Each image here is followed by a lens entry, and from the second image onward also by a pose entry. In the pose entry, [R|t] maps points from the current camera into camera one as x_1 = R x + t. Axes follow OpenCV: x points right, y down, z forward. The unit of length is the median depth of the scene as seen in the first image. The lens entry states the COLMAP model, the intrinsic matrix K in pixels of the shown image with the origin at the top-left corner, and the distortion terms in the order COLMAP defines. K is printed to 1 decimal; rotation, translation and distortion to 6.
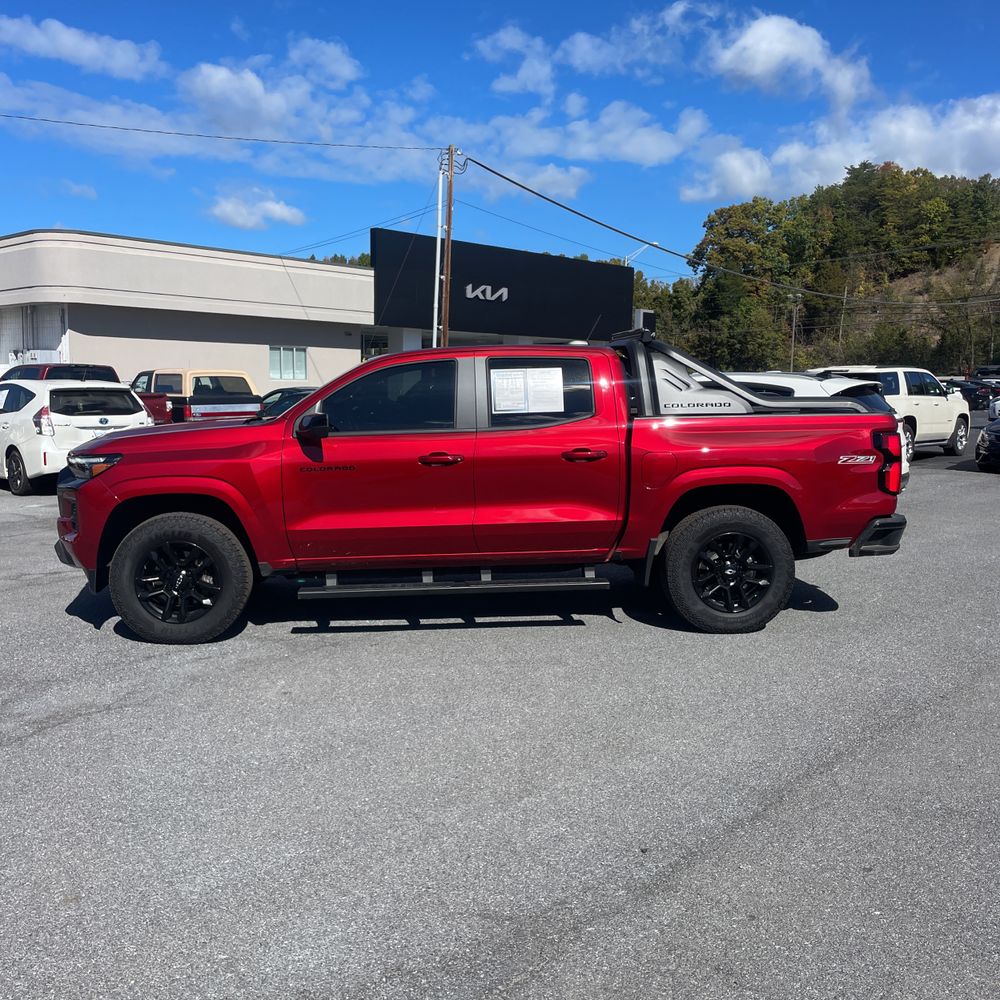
lens RADIAL K [[1035.1, 0, 501.0], [0, 1035.1, 519.7], [0, 0, 1]] dist [0.024105, 0.000000]
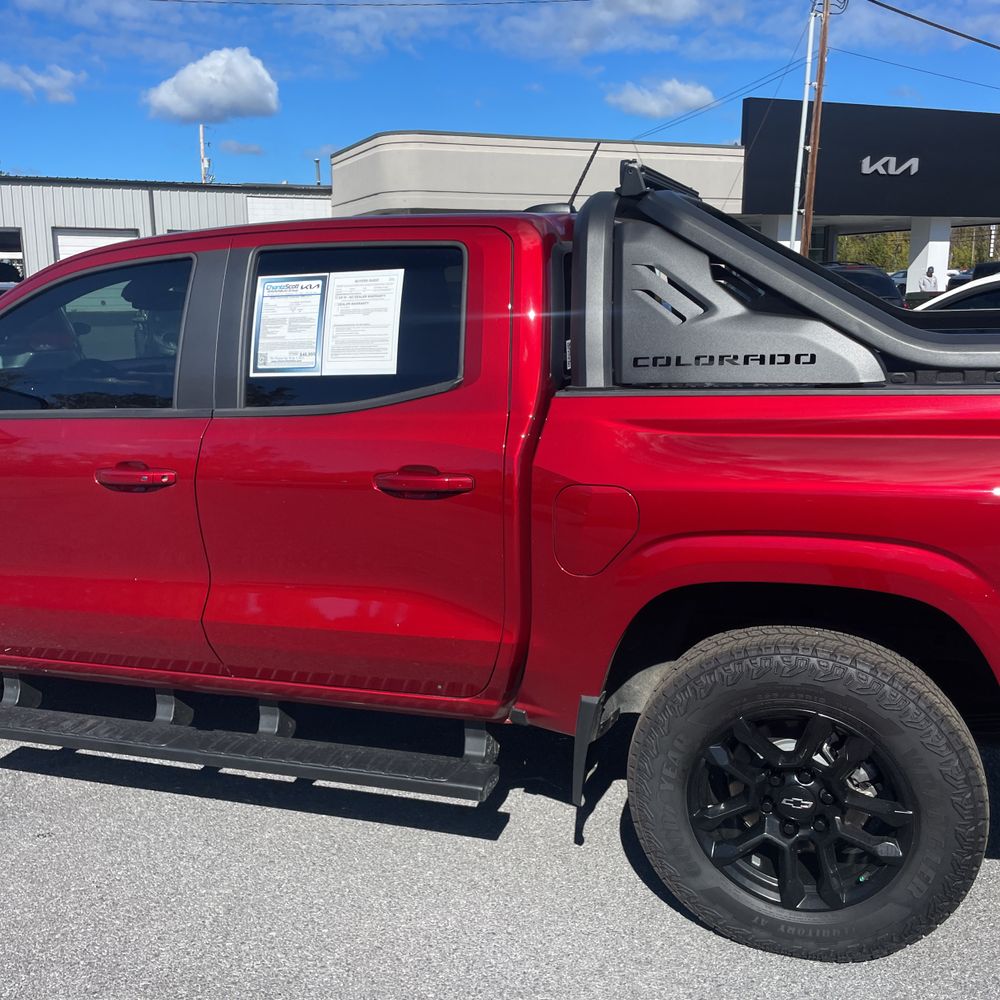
lens RADIAL K [[1035.1, 0, 481.9], [0, 1035.1, 502.5], [0, 0, 1]] dist [0.024105, 0.000000]
pose [[0.912901, 0.059742, -0.403786, 0.057071], [-0.027641, 0.996009, 0.084870, -0.019089], [0.407245, -0.066317, 0.910908, 0.133465]]
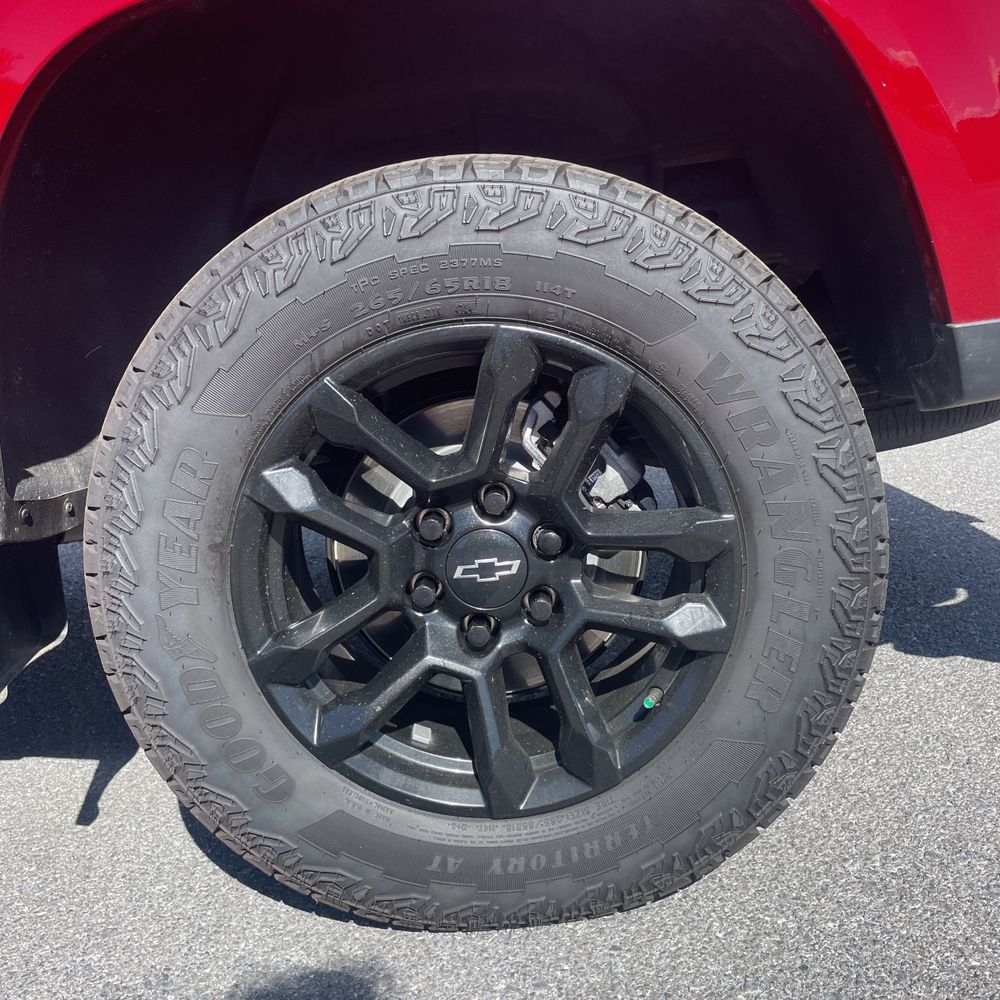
lens RADIAL K [[1035.1, 0, 502.1], [0, 1035.1, 489.9], [0, 0, 1]] dist [0.024105, 0.000000]
pose [[0.991568, -0.090739, -0.092520, 0.052100], [0.096475, 0.993554, 0.059520, 0.006129], [0.086523, -0.067944, 0.993930, 0.182036]]
